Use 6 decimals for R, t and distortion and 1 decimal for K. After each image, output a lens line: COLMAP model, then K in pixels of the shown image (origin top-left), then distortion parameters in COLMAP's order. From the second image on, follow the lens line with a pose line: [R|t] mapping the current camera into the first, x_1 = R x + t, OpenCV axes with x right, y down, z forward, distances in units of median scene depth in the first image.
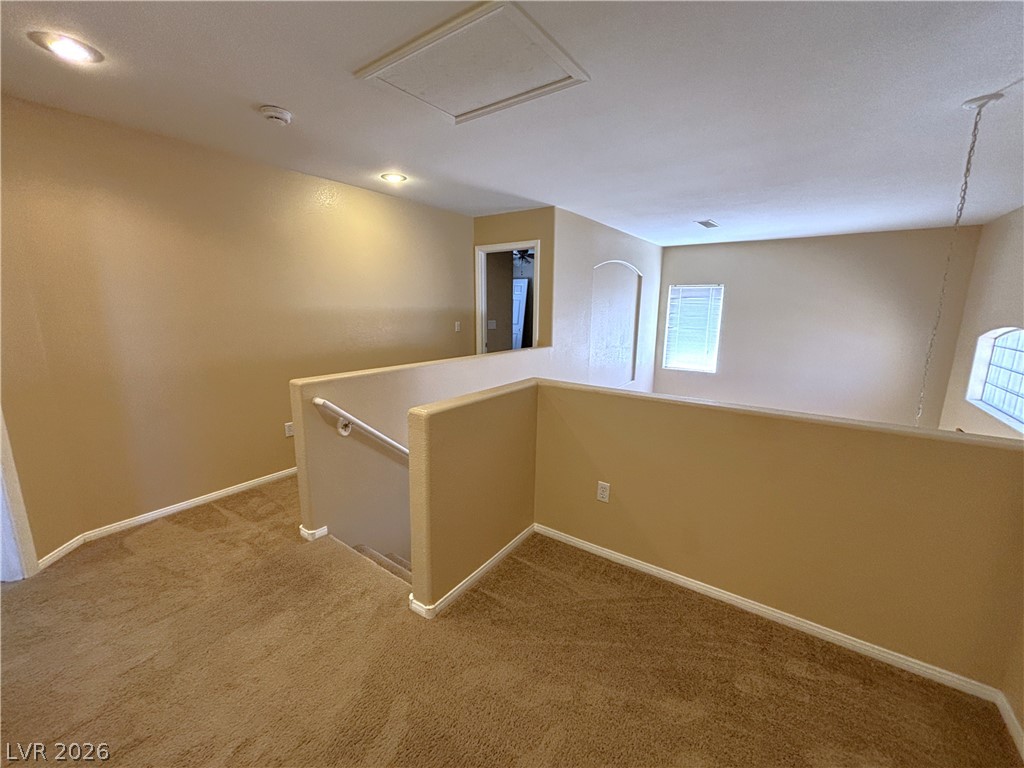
lens RADIAL K [[409.8, 0, 511.4], [0, 409.8, 384.4], [0, 0, 1]] dist [-0.003947, 0.002251]
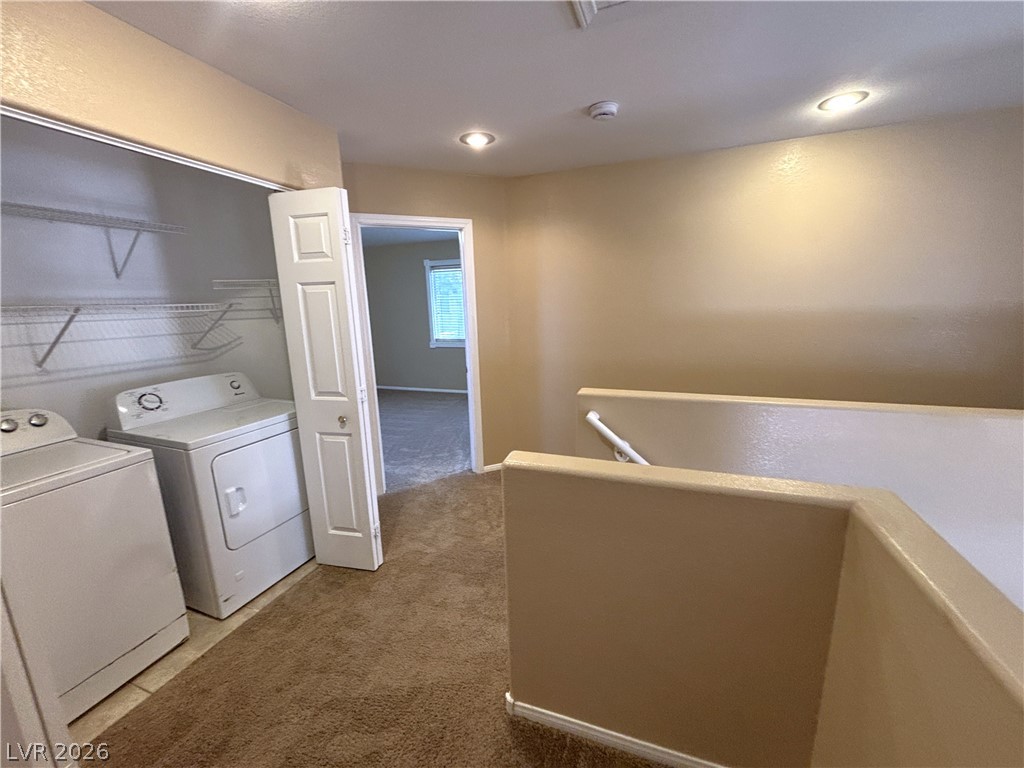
lens RADIAL K [[409.8, 0, 512.1], [0, 409.8, 384.7], [0, 0, 1]] dist [-0.003947, 0.002251]
pose [[0.268624, 0.178201, -0.946618, 0.380093], [-0.158041, 0.977574, 0.139181, -0.139592], [0.950192, 0.112217, 0.290763, 0.594951]]
